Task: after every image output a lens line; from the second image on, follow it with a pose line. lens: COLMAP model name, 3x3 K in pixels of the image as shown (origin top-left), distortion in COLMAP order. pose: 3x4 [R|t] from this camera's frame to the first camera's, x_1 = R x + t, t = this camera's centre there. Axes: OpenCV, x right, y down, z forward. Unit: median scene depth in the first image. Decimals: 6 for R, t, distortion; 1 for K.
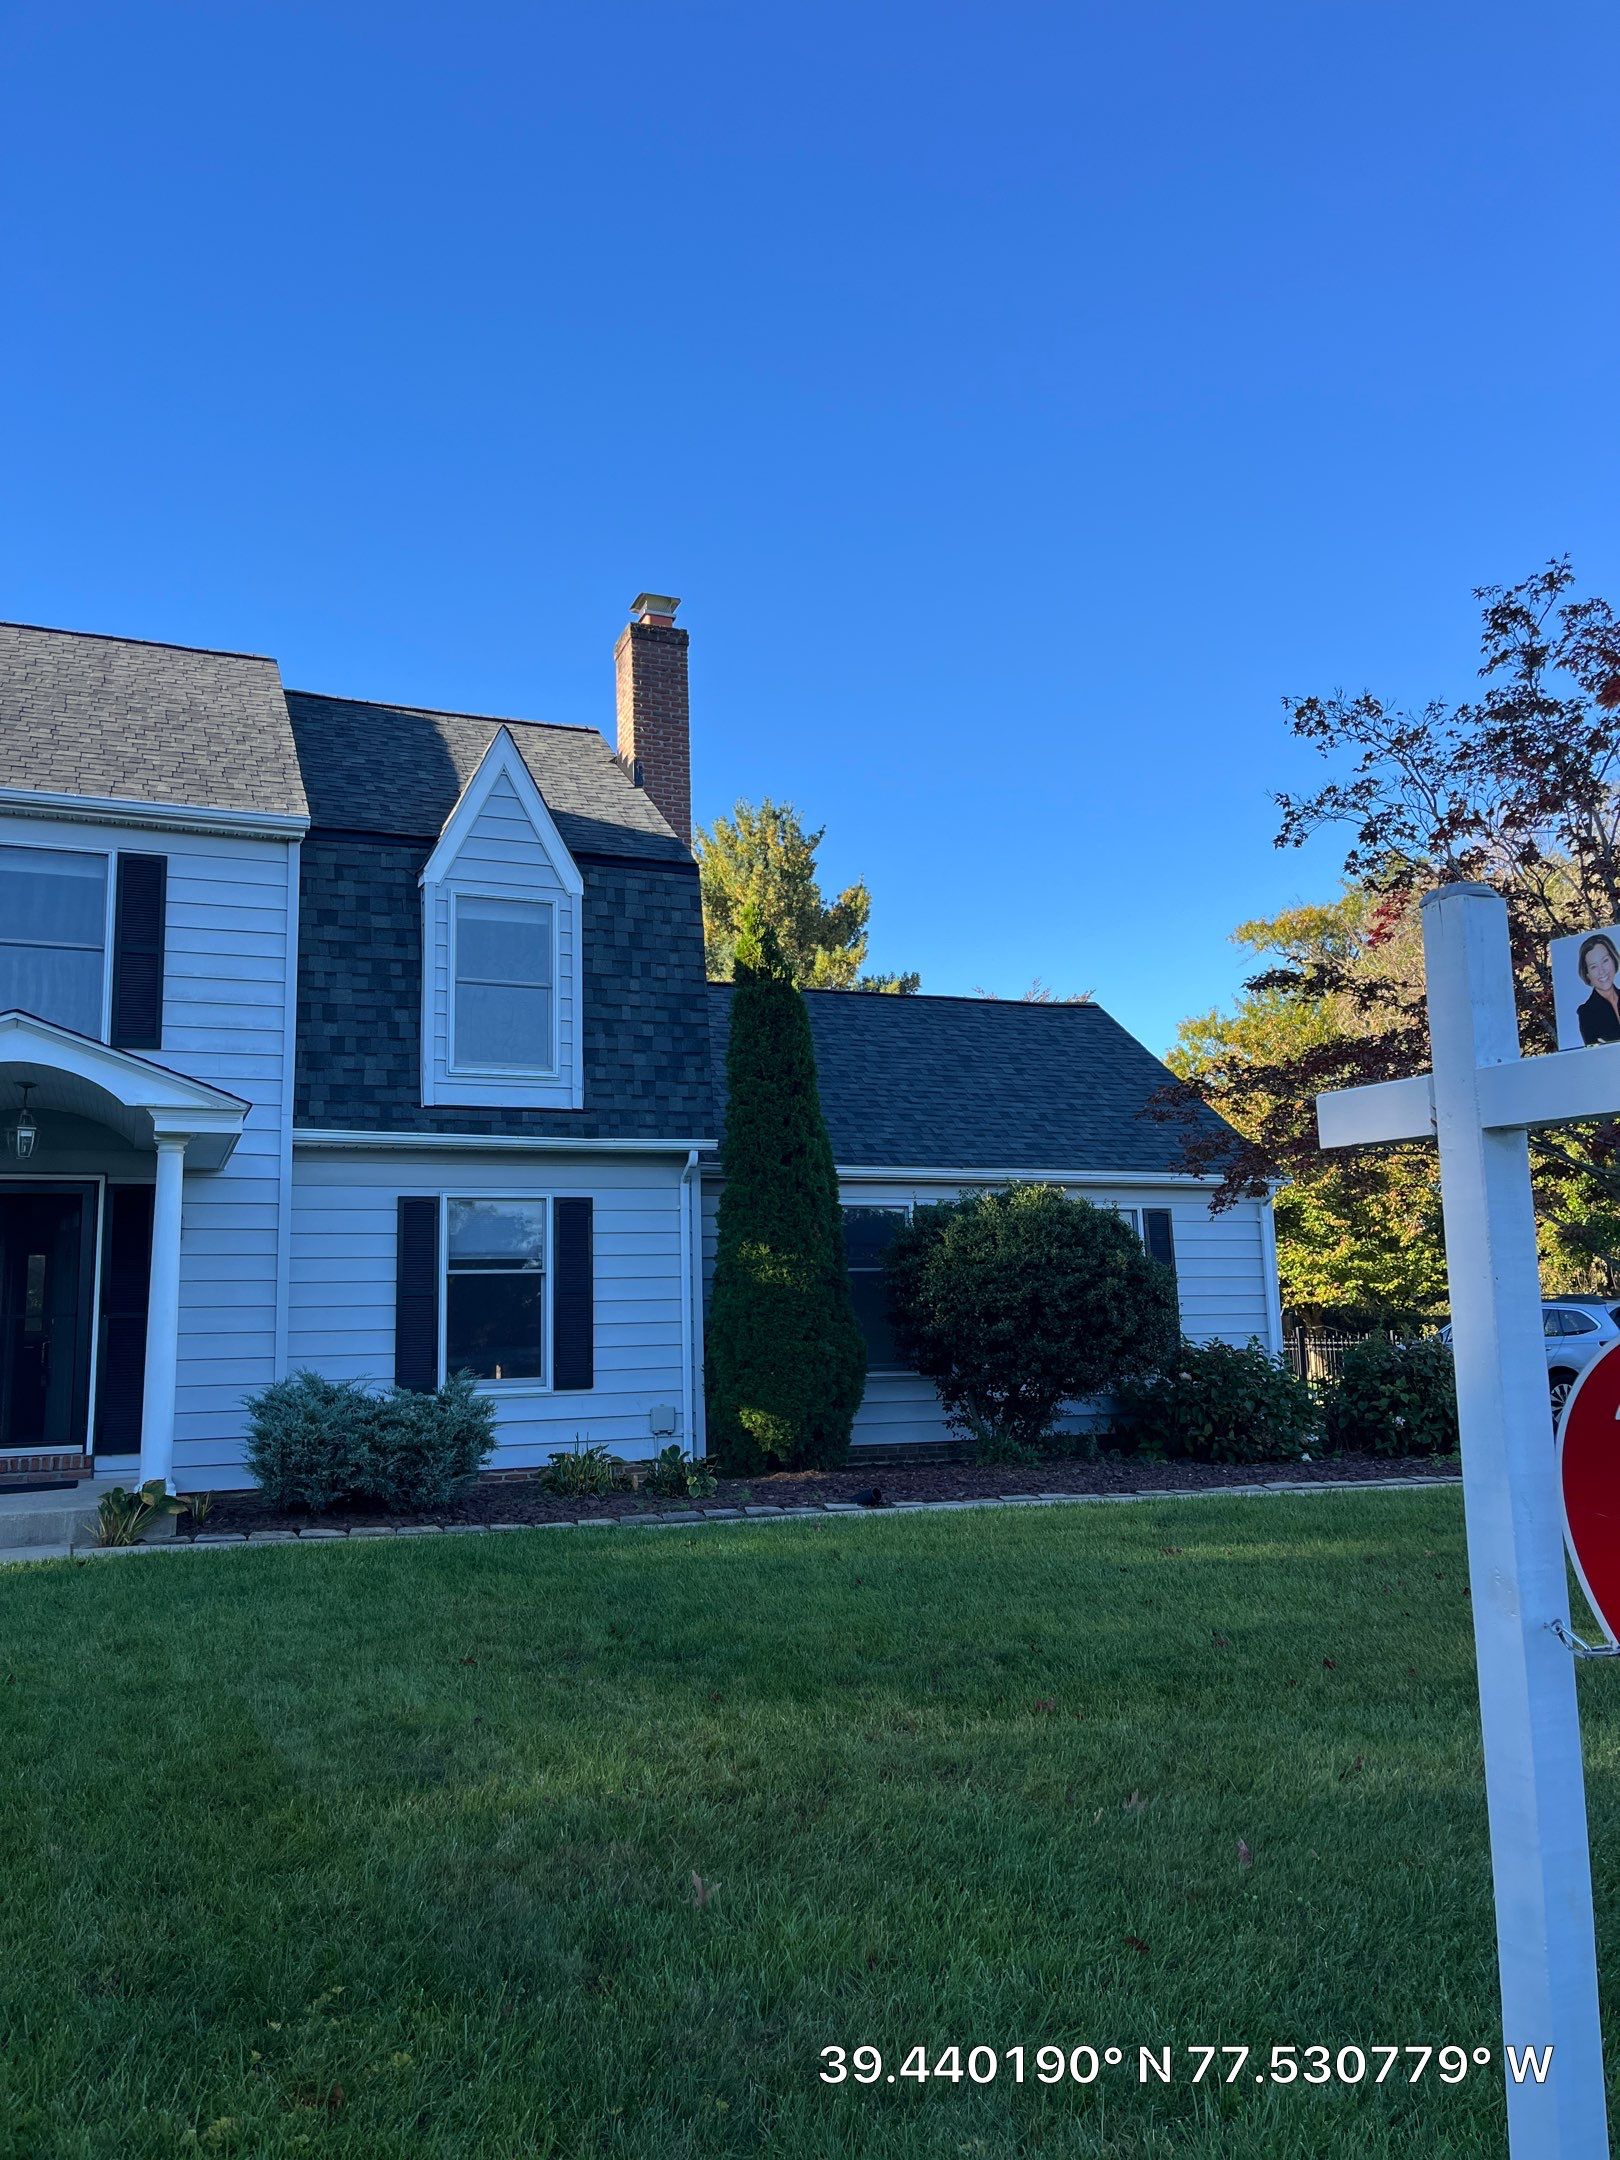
lens RADIAL K [[1518.9, 0, 810.0], [0, 1518.9, 1080.0], [0, 0, 1]] dist [0.030494, -0.116033]
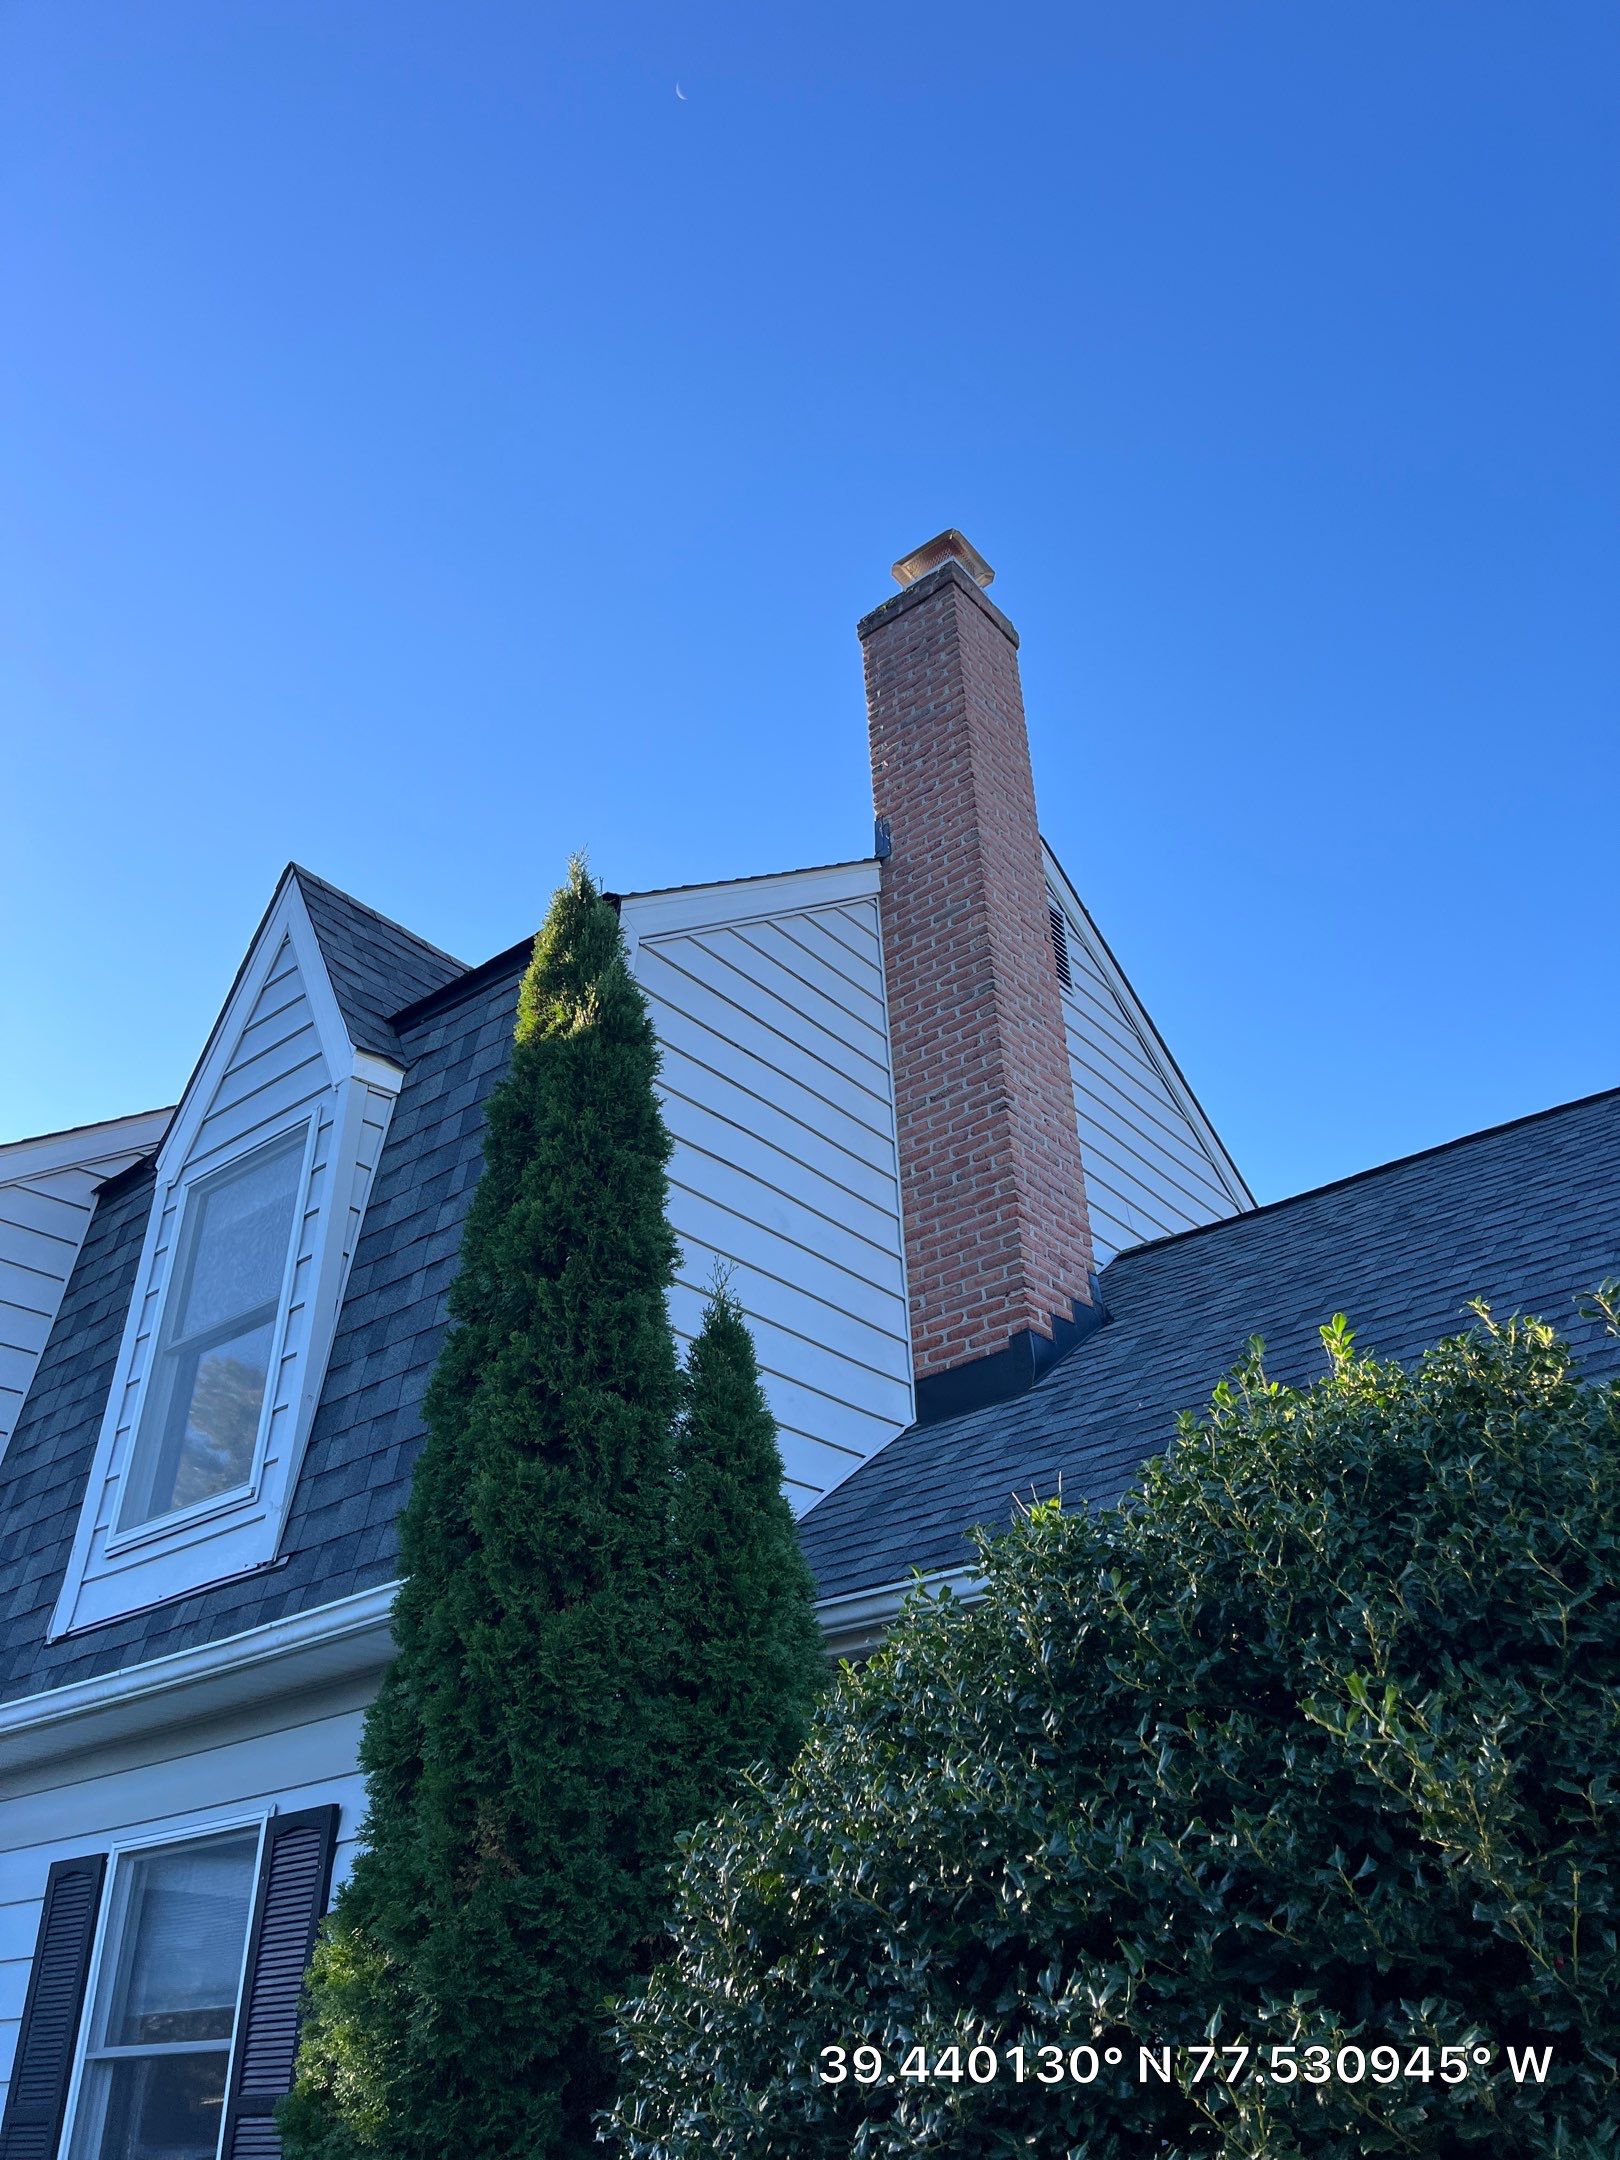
lens RADIAL K [[1607.6, 0, 810.0], [0, 1607.6, 1080.0], [0, 0, 1]] dist [0.034349, -0.076291]
pose [[0.450418, -0.477373, -0.754479, 0.275131], [0.148340, 0.873322, -0.464010, 0.121900], [0.880409, 0.097079, 0.464173, 0.917118]]
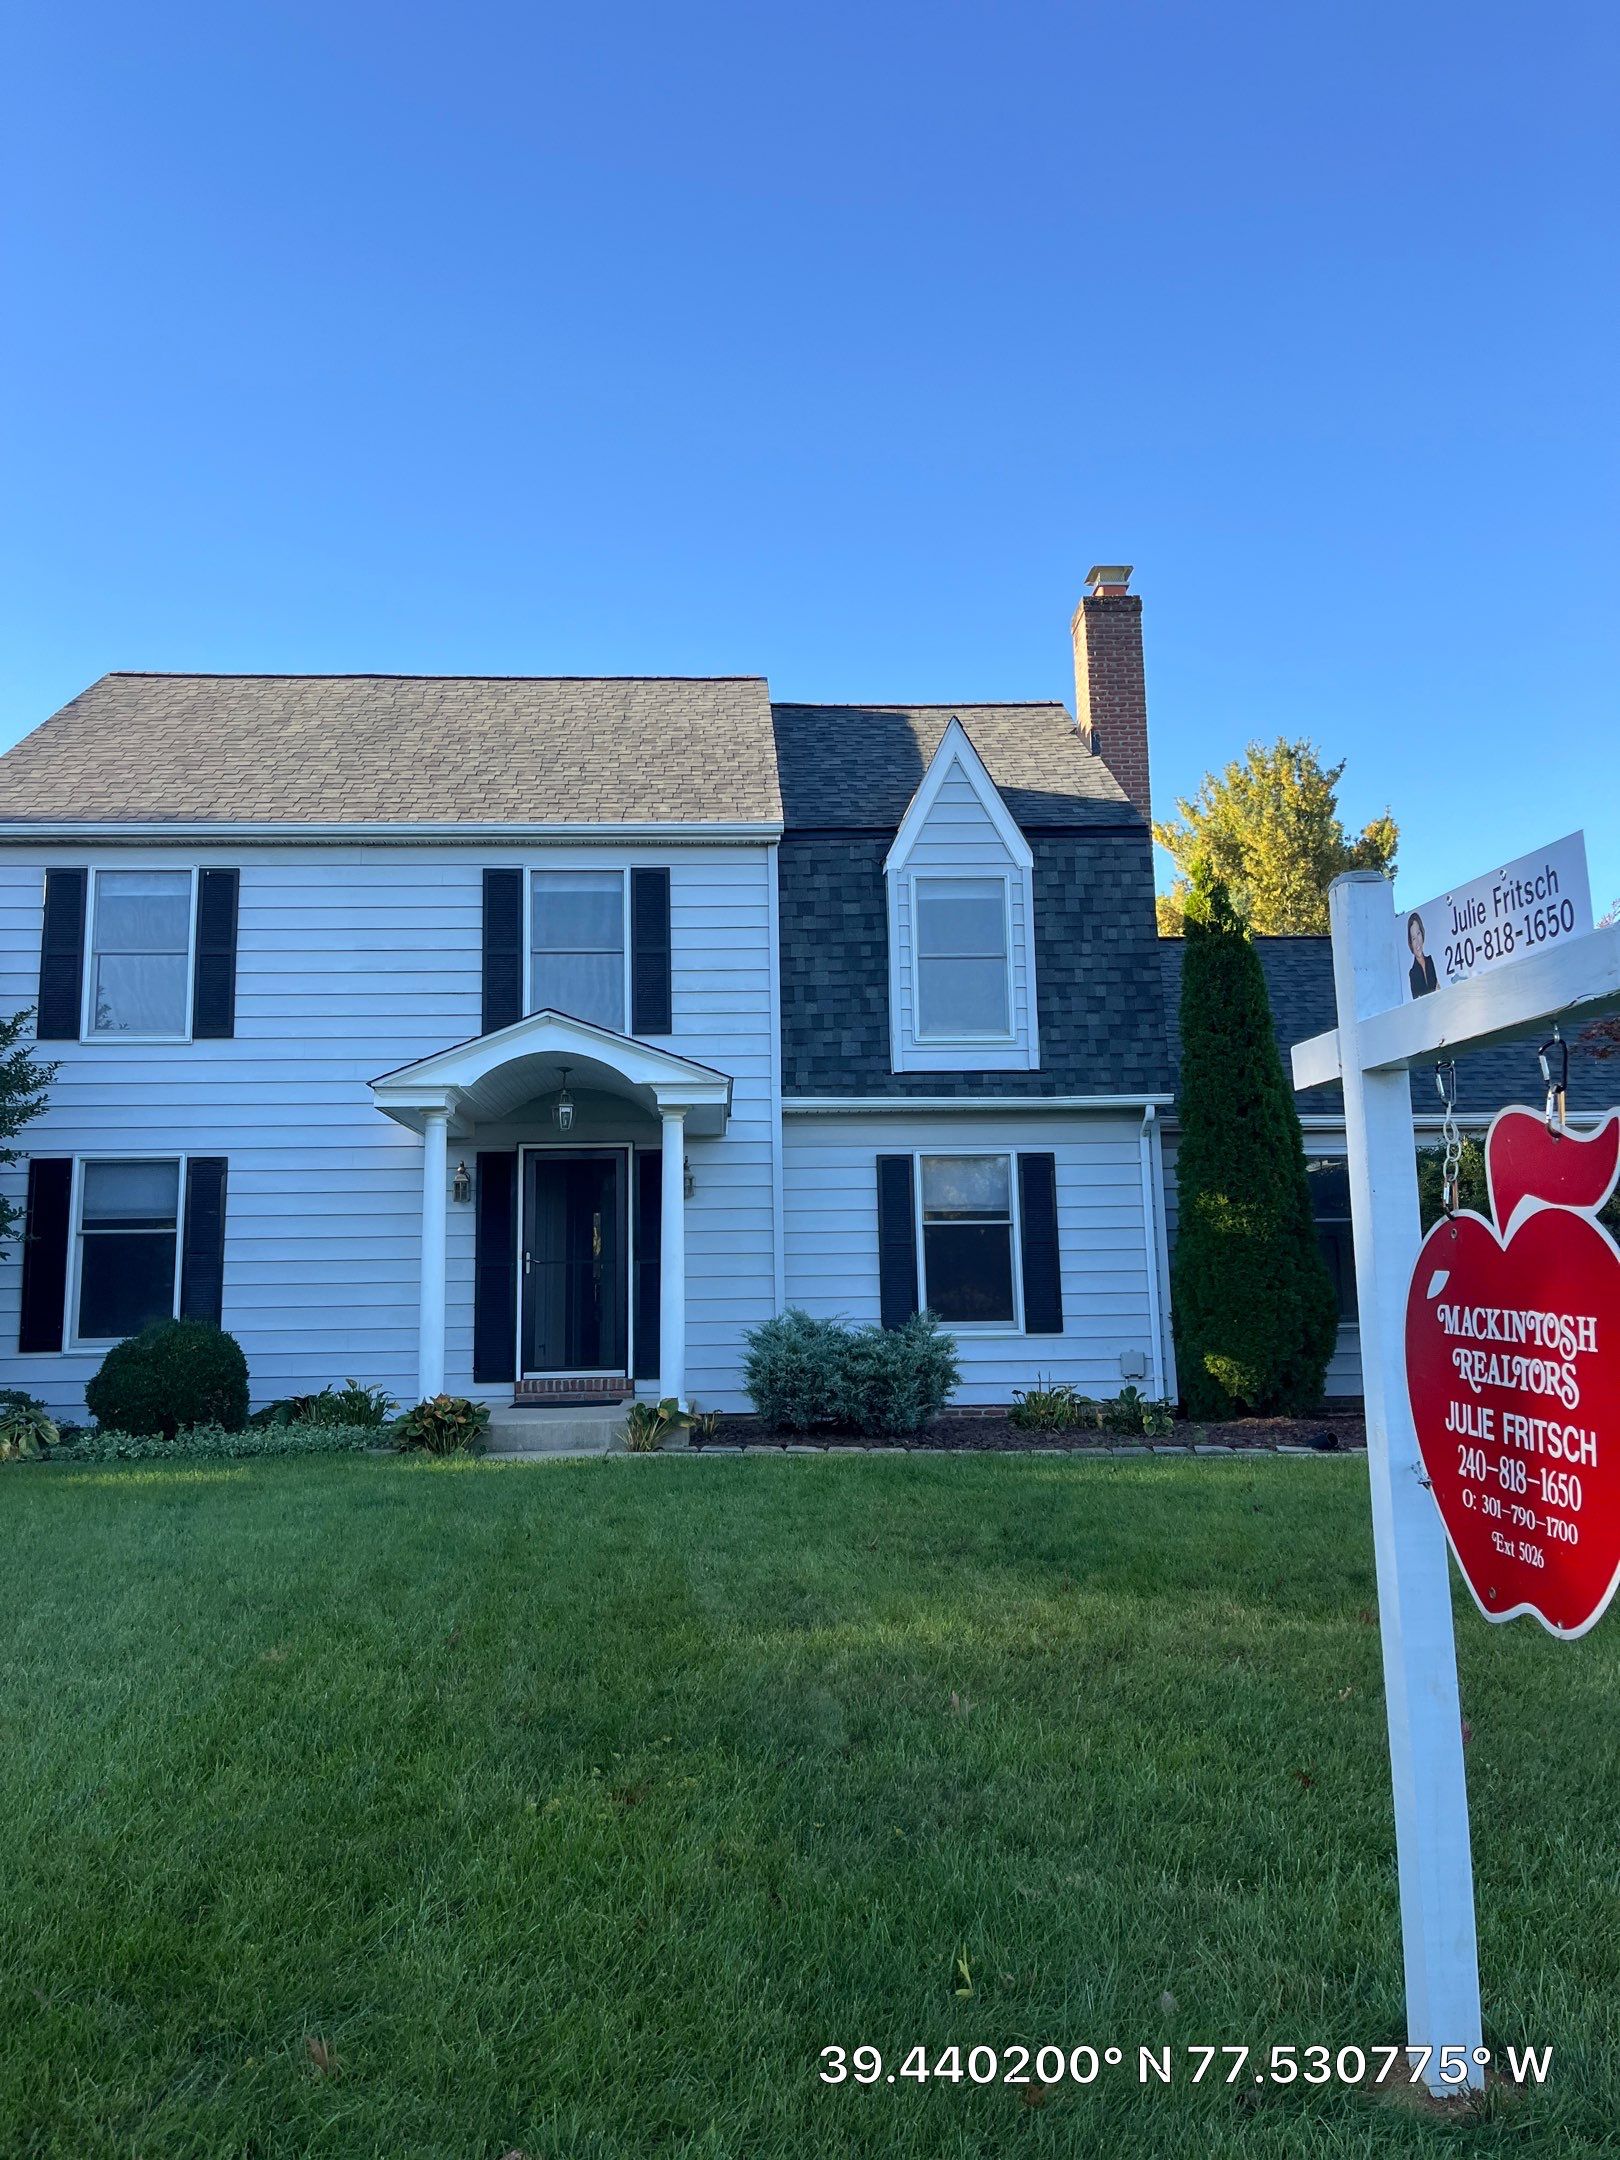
lens RADIAL K [[1540.0, 0, 812.8], [0, 1540.0, 1049.2], [0, 0, 1]] dist [0.030379, -0.328505]
pose [[0.932736, -0.046266, -0.357579, 0.088111], [0.049239, 0.998787, -0.000791, -0.001839], [0.357182, -0.016869, 0.933882, -0.060492]]
